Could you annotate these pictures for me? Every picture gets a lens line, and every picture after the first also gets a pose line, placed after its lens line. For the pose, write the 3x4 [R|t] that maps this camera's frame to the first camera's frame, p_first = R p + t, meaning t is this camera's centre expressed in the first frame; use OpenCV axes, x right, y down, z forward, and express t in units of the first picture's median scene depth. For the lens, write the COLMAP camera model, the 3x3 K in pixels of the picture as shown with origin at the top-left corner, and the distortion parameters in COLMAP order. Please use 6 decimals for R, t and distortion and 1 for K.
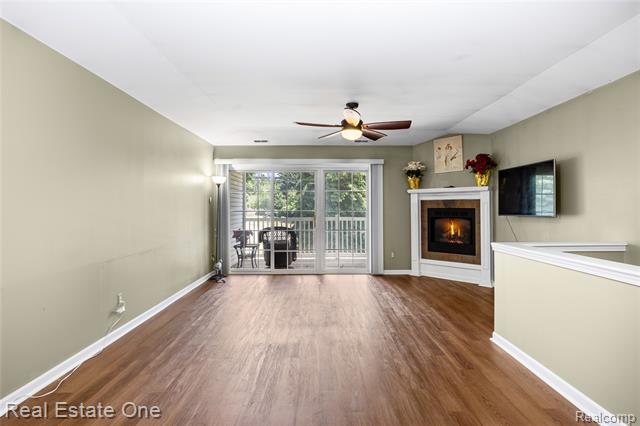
lens RADIAL K [[337.6, 0, 322.3], [0, 337.6, 199.0], [0, 0, 1]] dist [-0.019911, -0.000097]
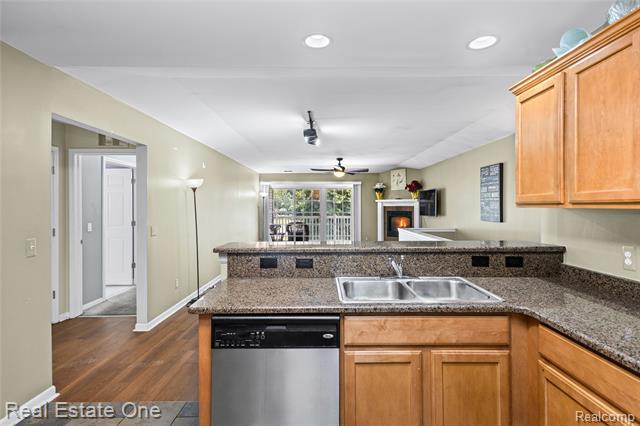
lens RADIAL K [[324.6, 0, 321.0], [0, 324.6, 207.8], [0, 0, 1]] dist [0.020590, 0.000152]
pose [[0.999860, 0.000537, -0.016726, 0.009744], [-0.000018, 0.999520, 0.030974, -0.039528], [0.016734, -0.030969, 0.999380, -0.638354]]
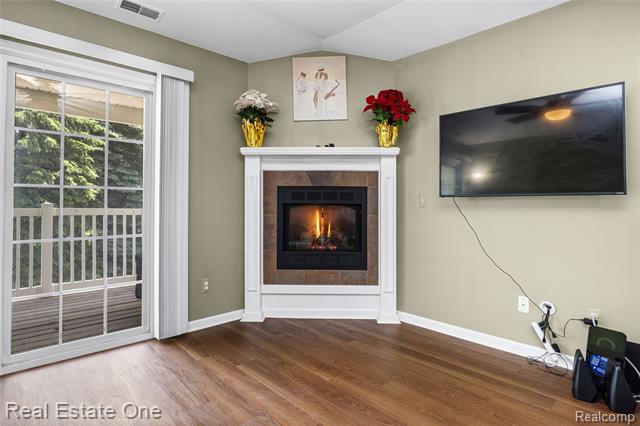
lens RADIAL K [[337.6, 0, 322.3], [0, 337.6, 199.0], [0, 0, 1]] dist [-0.019911, -0.000097]
pose [[0.724915, 0.014938, 0.688677, 0.004477], [-0.023502, 0.999719, 0.003053, 0.044382], [-0.688438, -0.018398, 0.725062, 0.585056]]
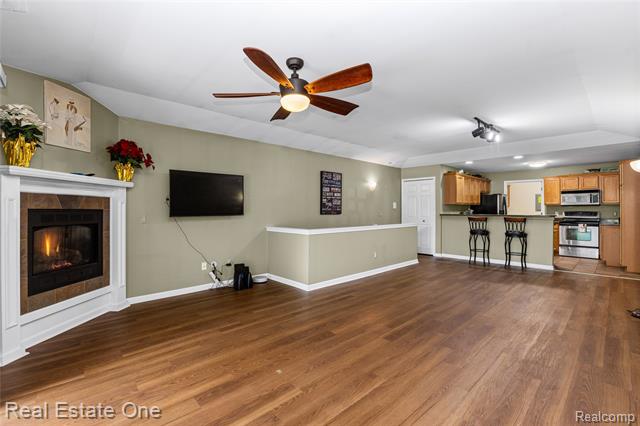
lens RADIAL K [[286.3, 0, 319.0], [0, 286.3, 207.3], [0, 0, 1]] dist [-0.019402, 0.000166]
pose [[-0.674681, 0.009815, 0.738044, -0.281239], [-0.016277, 0.999471, -0.028172, 0.029967], [-0.737930, -0.031020, -0.674164, 0.980988]]
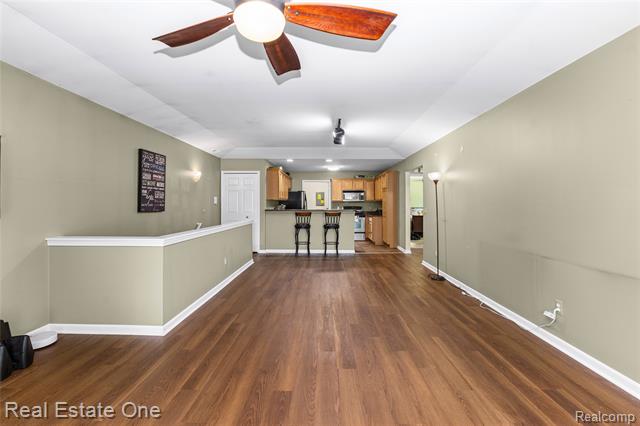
lens RADIAL K [[282.7, 0, 325.0], [0, 282.7, 199.4], [0, 0, 1]] dist [-0.023596, -0.000036]
pose [[-0.999906, 0.002643, 0.013436, 0.003064], [0.002057, 0.999055, -0.043414, 0.025173], [-0.013538, -0.043383, -0.998967, 0.958041]]
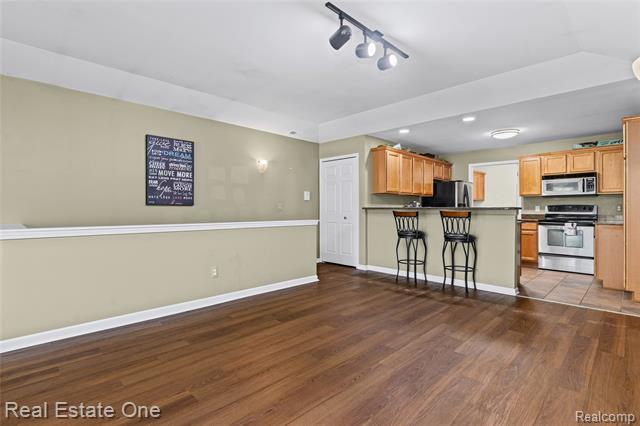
lens RADIAL K [[314.3, 0, 320.4], [0, 314.3, 208.5], [0, 0, 1]] dist [0.008816, -0.000120]
pose [[-0.704920, 0.003471, 0.709279, -0.292379], [-0.018326, 0.999565, -0.023105, 0.042604], [-0.709050, -0.029285, -0.704550, 0.511244]]
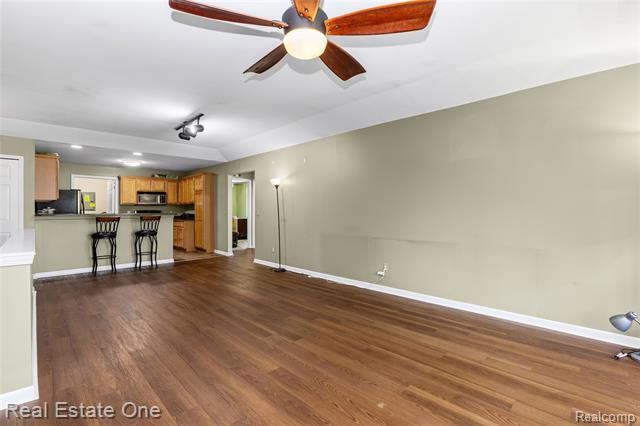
lens RADIAL K [[291.3, 0, 330.7], [0, 291.3, 209.3], [0, 0, 1]] dist [-0.019770, -0.000063]
pose [[-0.705003, 0.004283, -0.709191, 0.252962], [0.024022, 0.999552, -0.017844, 0.035958], [0.708797, -0.029616, -0.704790, 0.943304]]
